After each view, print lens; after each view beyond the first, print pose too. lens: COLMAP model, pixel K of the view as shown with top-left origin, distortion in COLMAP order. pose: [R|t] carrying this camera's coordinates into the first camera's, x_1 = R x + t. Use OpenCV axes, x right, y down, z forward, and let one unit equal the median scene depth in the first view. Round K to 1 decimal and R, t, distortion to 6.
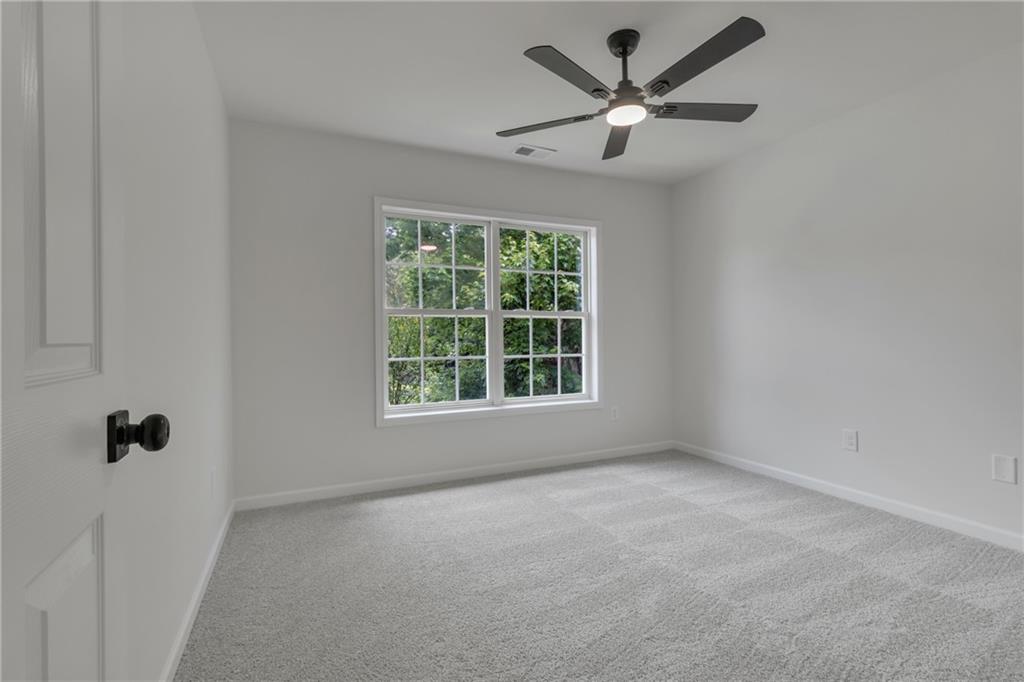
lens RADIAL K [[400.6, 0, 511.6], [0, 400.6, 316.1], [0, 0, 1]] dist [0.000557, 0.000016]
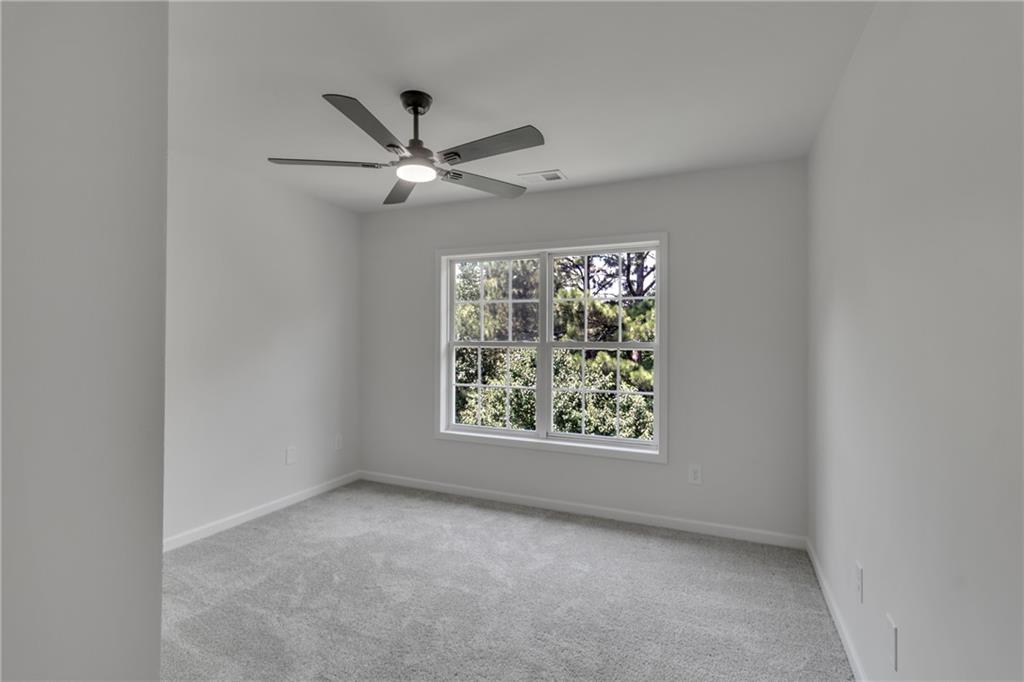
lens RADIAL K [[402.0, 0, 512.0], [0, 402.0, 341.0], [0, 0, 1]] dist [0.000676, 0.000027]
pose [[0.756770, -0.003008, -0.653675, 0.520282], [-0.012150, 0.999752, -0.018667, 0.003314], [0.653569, 0.022069, 0.756545, 0.183449]]
